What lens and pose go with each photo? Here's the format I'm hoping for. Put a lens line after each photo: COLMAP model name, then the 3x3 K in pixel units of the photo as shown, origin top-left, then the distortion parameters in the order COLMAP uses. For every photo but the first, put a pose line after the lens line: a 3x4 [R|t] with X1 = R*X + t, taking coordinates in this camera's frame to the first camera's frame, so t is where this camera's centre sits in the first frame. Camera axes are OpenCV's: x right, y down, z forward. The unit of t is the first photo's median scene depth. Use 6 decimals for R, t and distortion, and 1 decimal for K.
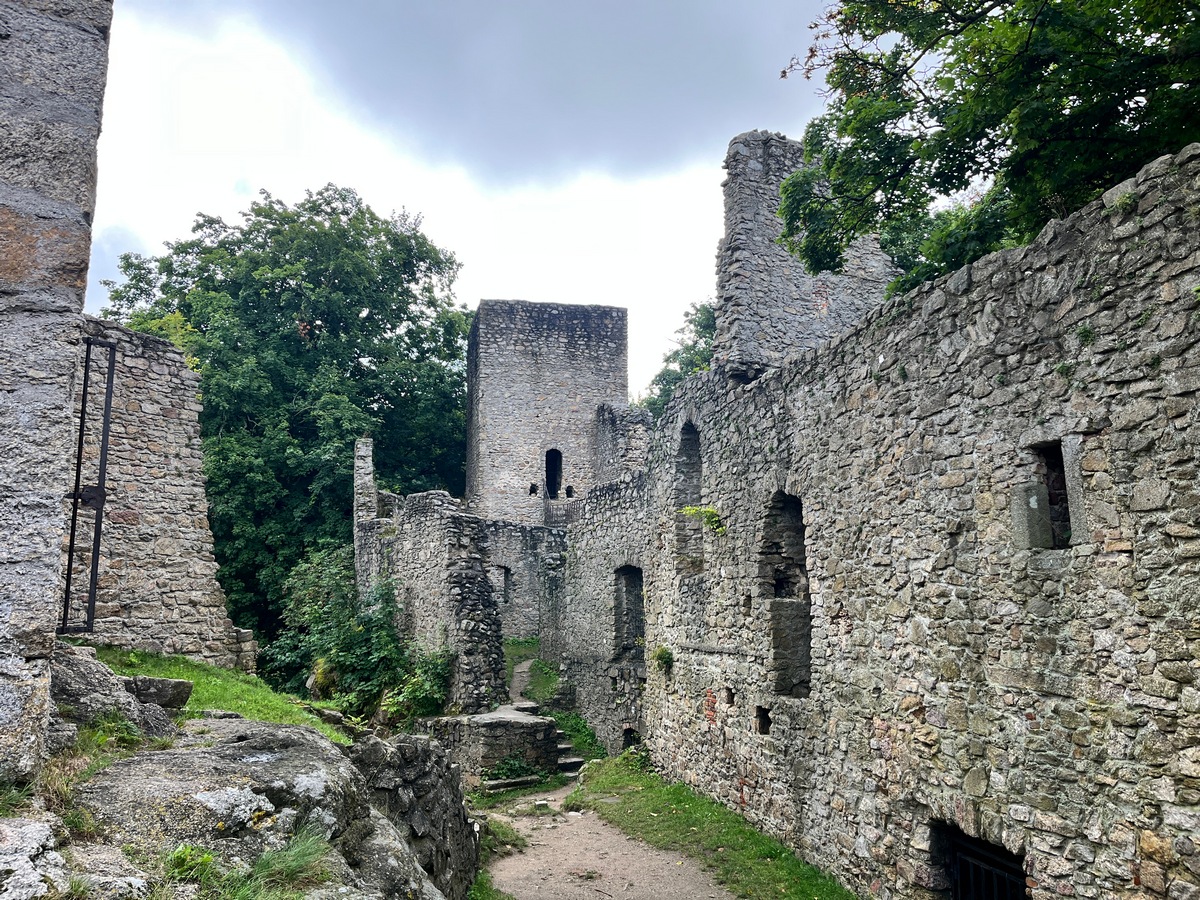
lens RADIAL K [[893.4, 0, 602.3], [0, 893.4, 444.8], [0, 0, 1]] dist [0.025271, -0.002369]
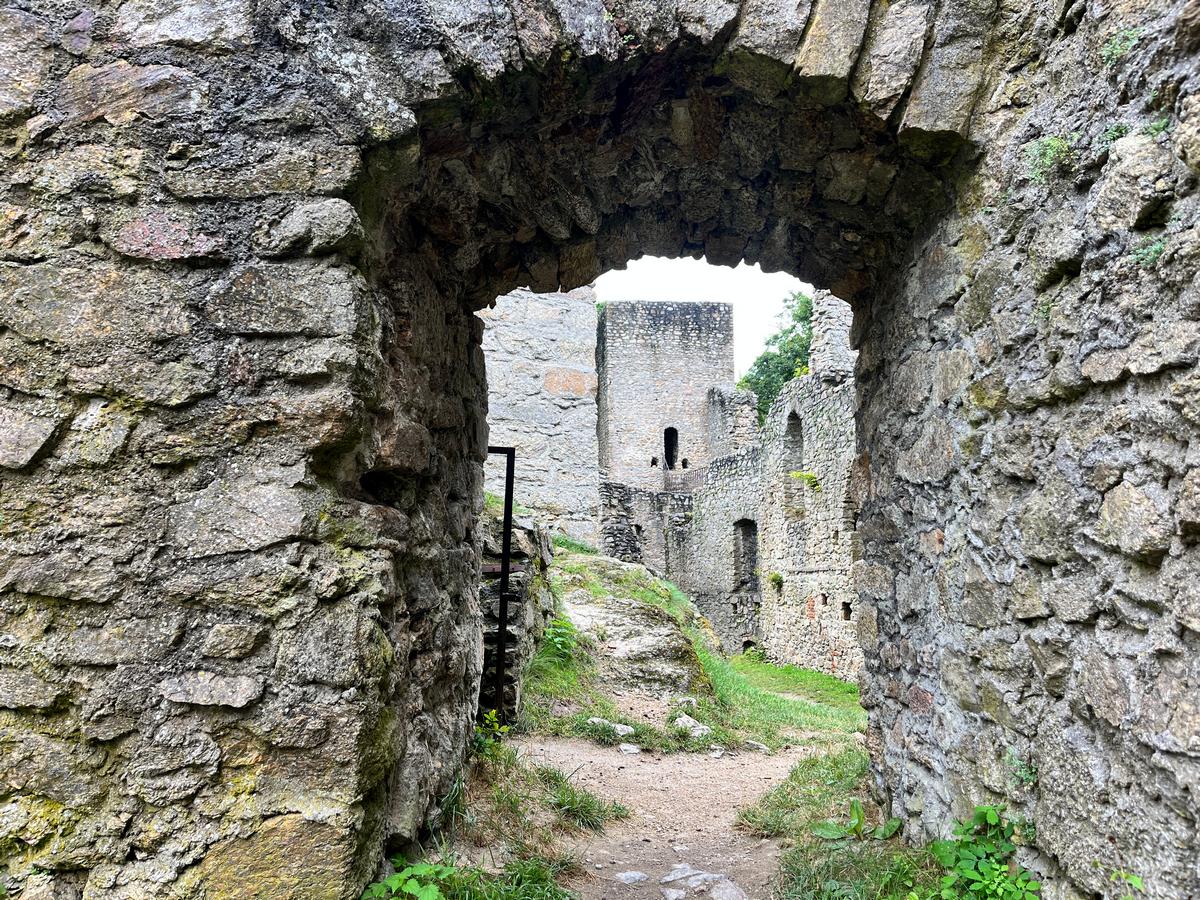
lens RADIAL K [[893.4, 0, 587.8], [0, 893.4, 456.0], [0, 0, 1]] dist [0.025271, -0.002369]
pose [[0.992740, -0.011588, -0.119723, -0.040615], [0.016718, 0.998980, 0.041937, -0.015041], [0.119115, -0.043634, 0.991921, -0.312461]]
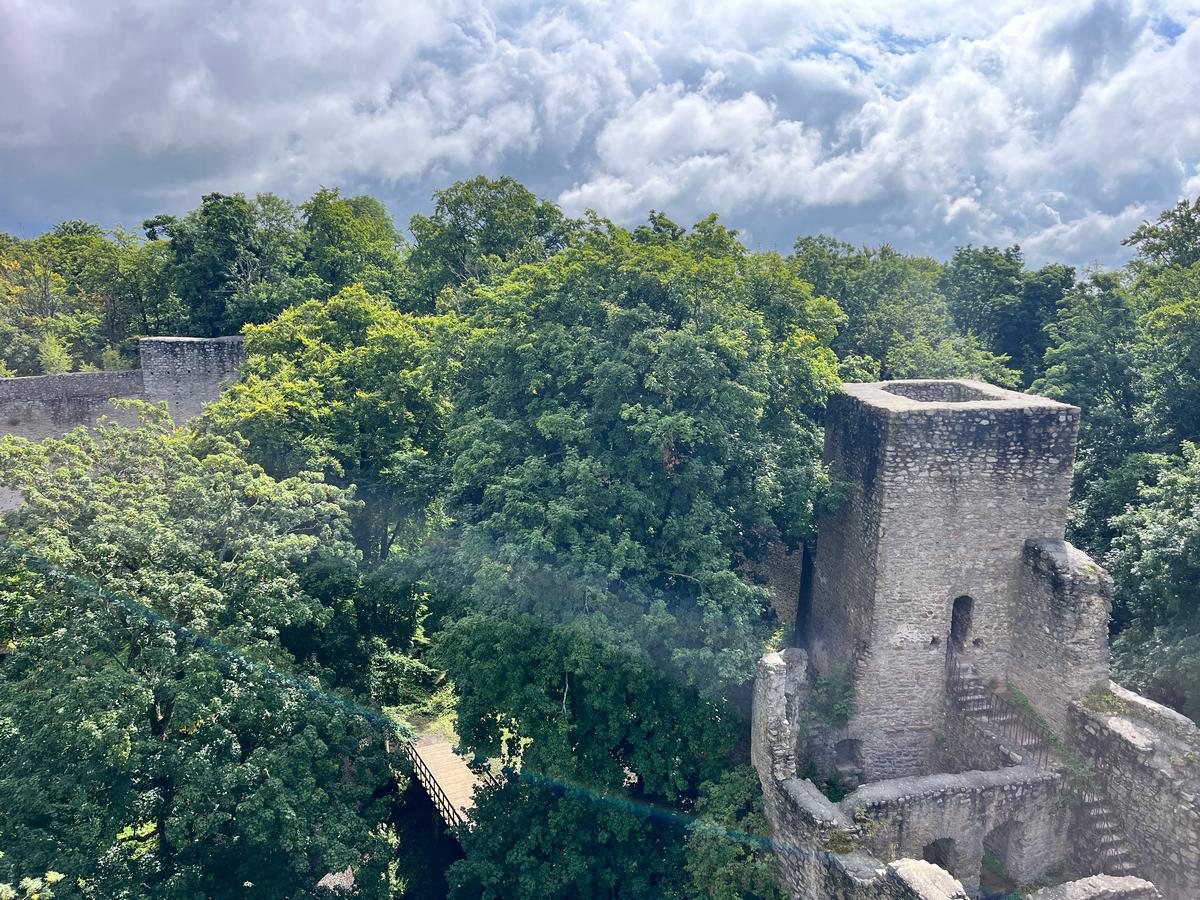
lens RADIAL K [[893.4, 0, 602.6], [0, 893.4, 450.1], [0, 0, 1]] dist [0.025271, -0.002369]
pose [[0.984790, 0.065353, -0.160991, -0.449814], [-0.008700, 0.943951, 0.329972, -0.679349], [0.173532, -0.323553, 0.930161, 0.415067]]
